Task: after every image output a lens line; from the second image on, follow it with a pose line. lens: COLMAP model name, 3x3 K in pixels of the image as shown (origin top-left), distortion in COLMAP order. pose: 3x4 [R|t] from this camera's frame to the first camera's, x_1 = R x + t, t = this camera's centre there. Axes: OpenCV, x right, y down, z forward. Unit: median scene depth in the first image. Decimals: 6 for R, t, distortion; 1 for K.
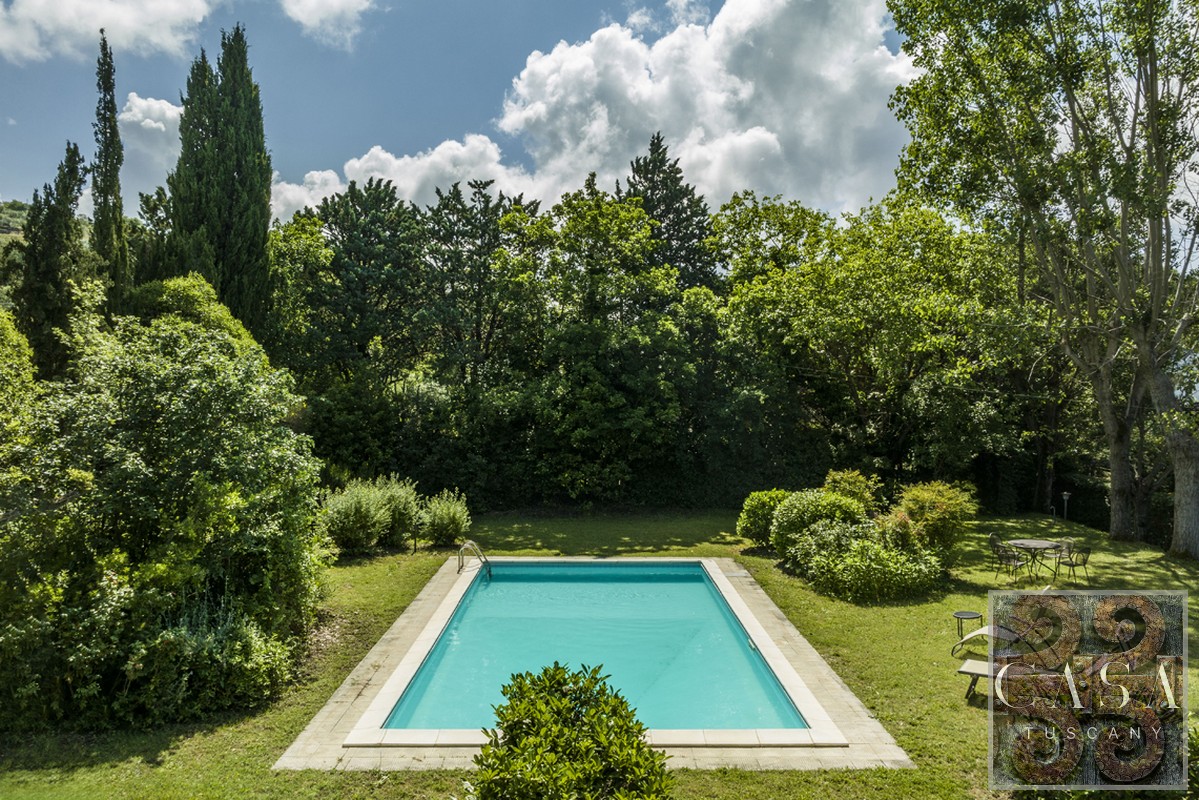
lens RADIAL K [[858.9, 0, 602.3], [0, 858.9, 414.0], [0, 0, 1]] dist [-0.044680, -0.000767]
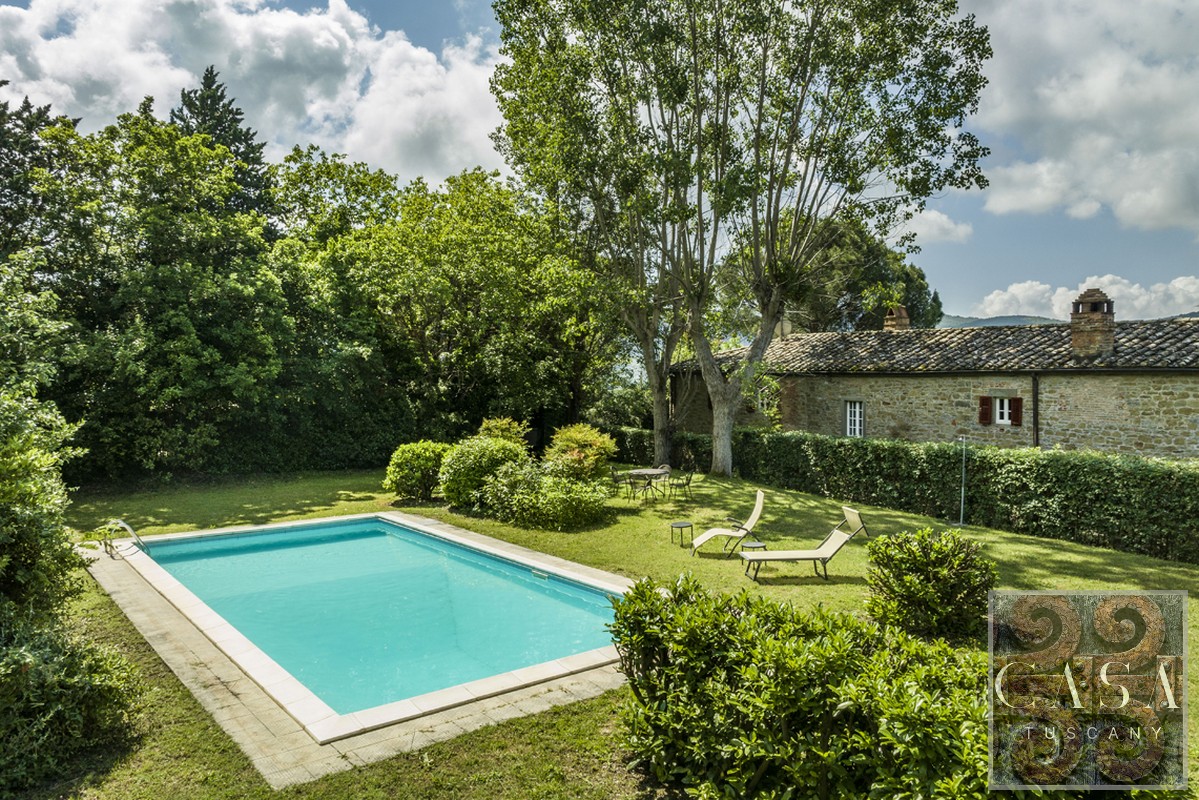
lens RADIAL K [[821.0, 0, 643.0], [0, 821.0, 405.1], [0, 0, 1]] dist [-0.117599, 0.056268]
pose [[0.755931, -0.025599, 0.654151, -0.262919], [0.008932, 0.999545, 0.028794, 0.022254], [-0.654590, -0.015924, 0.755816, 0.107476]]
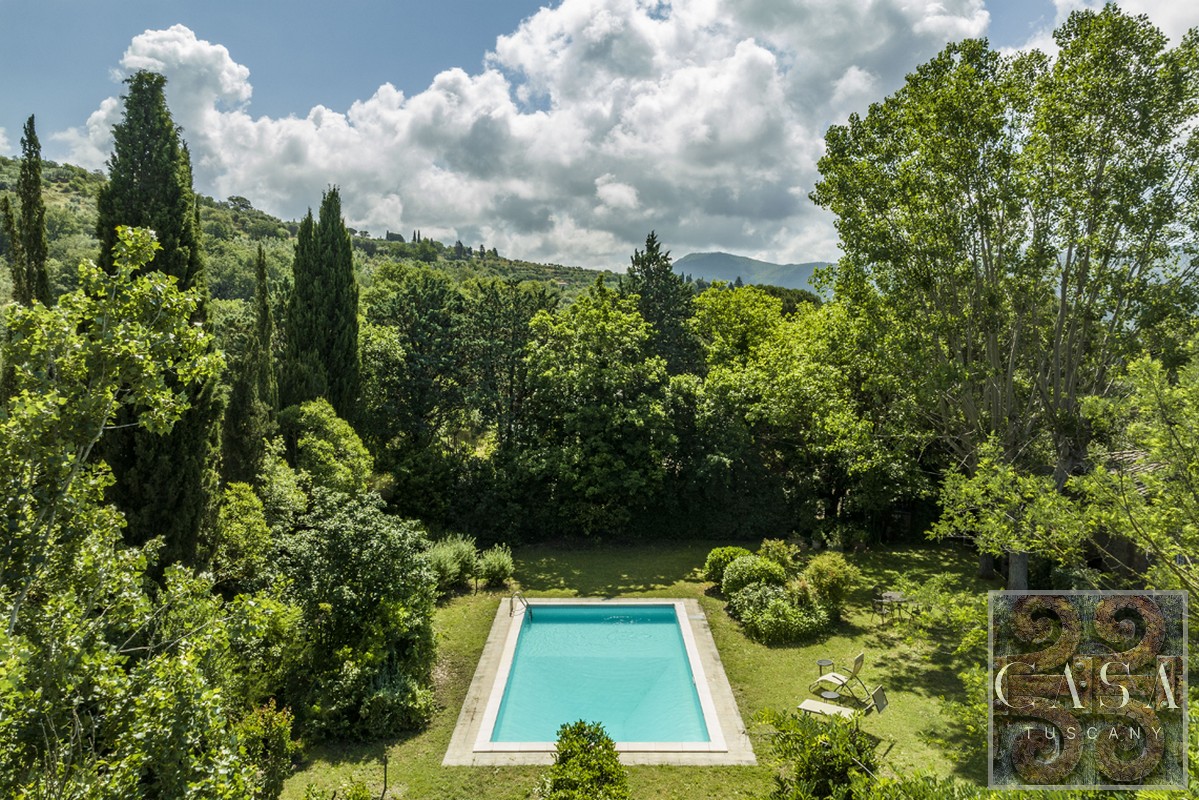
lens RADIAL K [[848.5, 0, 603.5], [0, 848.5, 377.2], [0, 0, 1]] dist [-0.030984, -0.005657]
pose [[0.999921, -0.002679, -0.012273, 0.013145], [0.002868, 0.999877, 0.015403, -0.243762], [0.012230, -0.015437, 0.999806, -0.452149]]
